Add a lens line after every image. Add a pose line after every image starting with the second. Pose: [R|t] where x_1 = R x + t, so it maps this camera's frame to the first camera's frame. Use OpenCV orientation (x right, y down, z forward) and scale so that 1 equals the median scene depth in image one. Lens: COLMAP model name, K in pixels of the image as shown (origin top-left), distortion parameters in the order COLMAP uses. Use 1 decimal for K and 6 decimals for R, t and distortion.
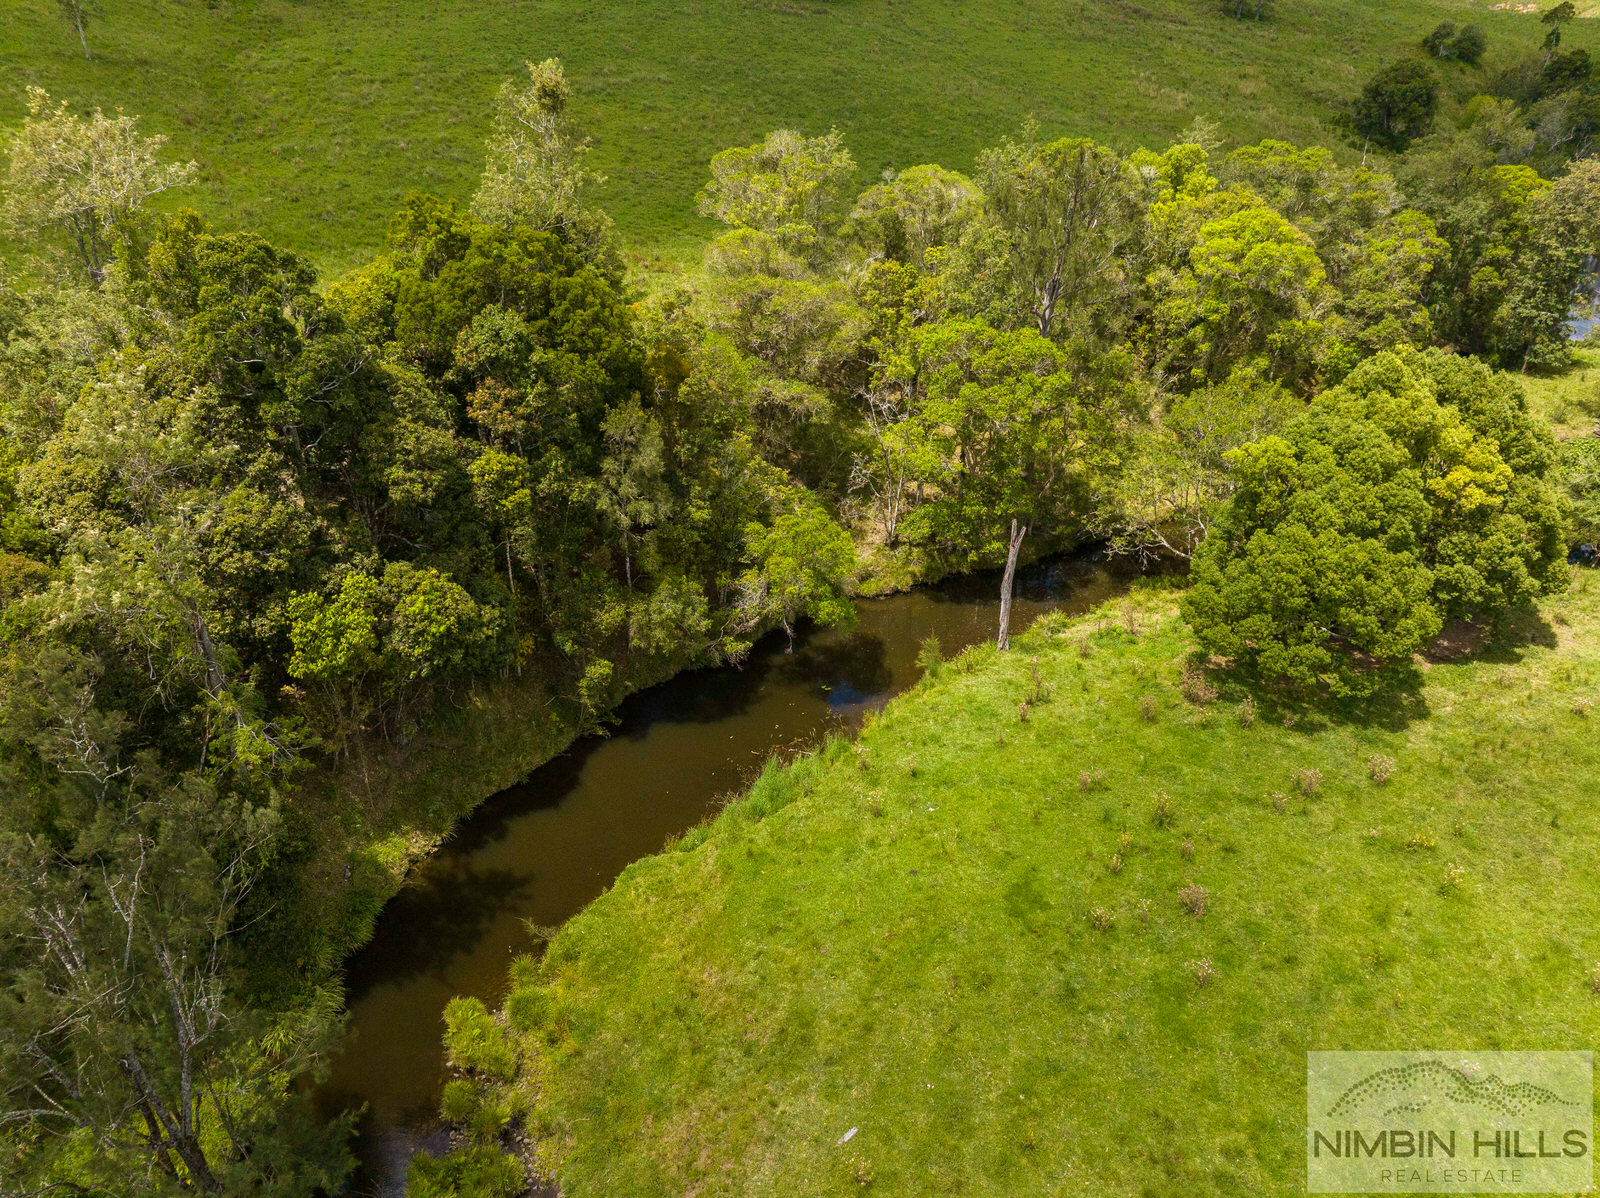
lens RADIAL K [[1133.0, 0, 800.4], [0, 1133.0, 596.1], [0, 0, 1]] dist [-0.049785, 0.019978]
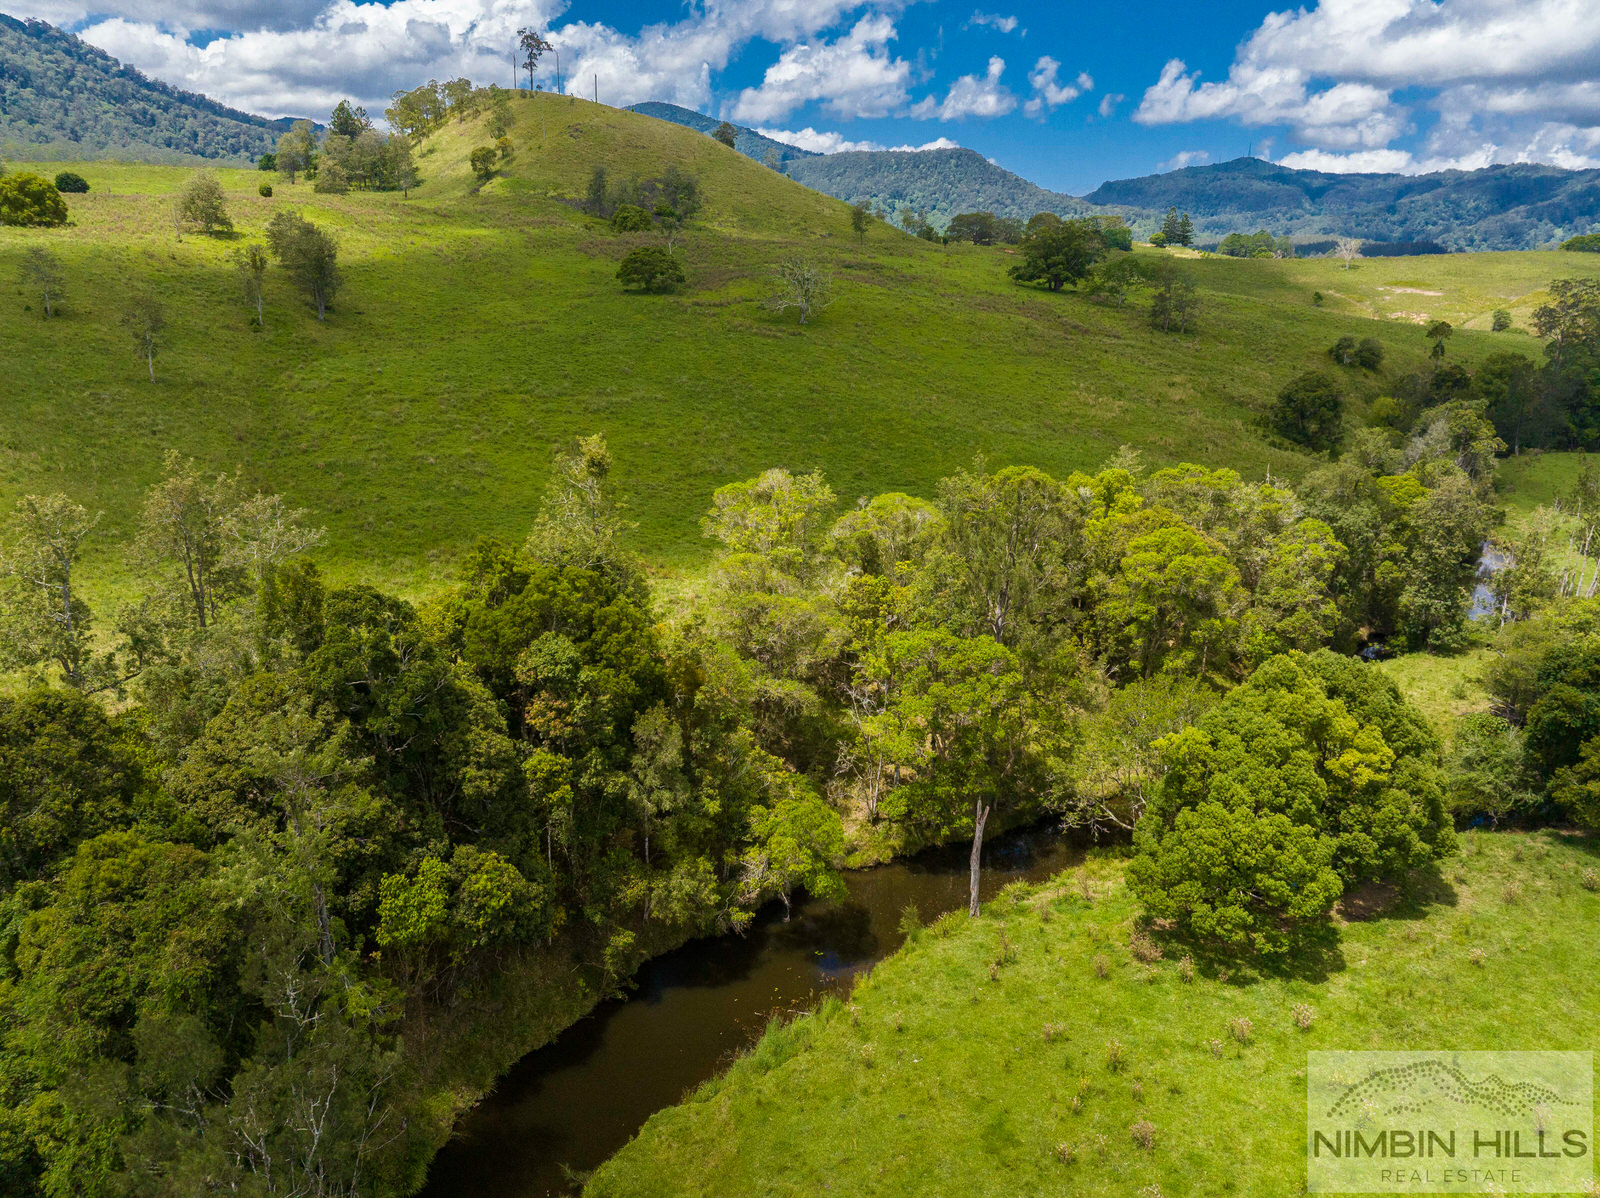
lens RADIAL K [[1133.0, 0, 801.4], [0, 1133.0, 595.1], [0, 0, 1]] dist [-0.049785, 0.019978]
pose [[0.999690, -0.005760, 0.024233, -0.022186], [0.011179, 0.973160, -0.229857, -0.008742], [-0.022258, 0.230057, 0.972923, -0.189638]]
